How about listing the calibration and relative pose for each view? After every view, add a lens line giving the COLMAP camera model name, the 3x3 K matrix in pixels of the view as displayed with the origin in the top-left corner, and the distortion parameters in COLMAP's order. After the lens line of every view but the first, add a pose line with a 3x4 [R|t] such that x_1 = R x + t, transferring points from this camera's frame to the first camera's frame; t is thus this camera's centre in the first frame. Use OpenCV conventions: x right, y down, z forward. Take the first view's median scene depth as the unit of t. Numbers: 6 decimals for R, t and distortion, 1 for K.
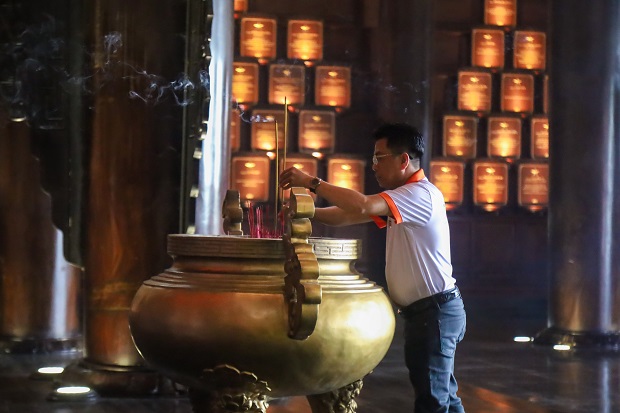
lens RADIAL K [[1381.7, 0, 310.0], [0, 1381.7, 206.5], [0, 0, 1]] dist [-0.018454, -0.179527]
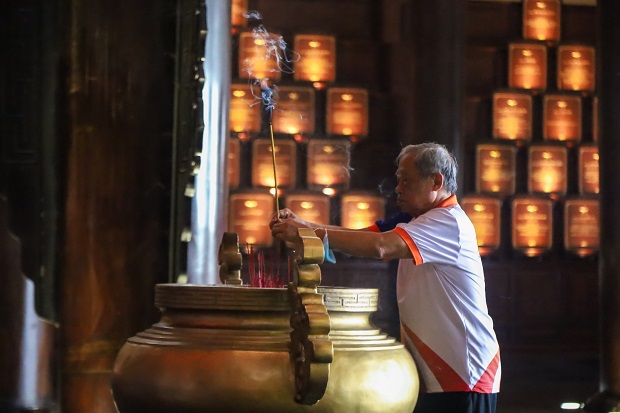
lens RADIAL K [[1801.3, 0, 310.0], [0, 1801.3, 206.5], [0, 0, 1]] dist [-0.006202, 0.441055]
pose [[0.999846, -0.006189, -0.016405, 0.011823], [0.005640, 0.999430, -0.033284, 0.009088], [0.016602, 0.033187, 0.999311, -0.119552]]
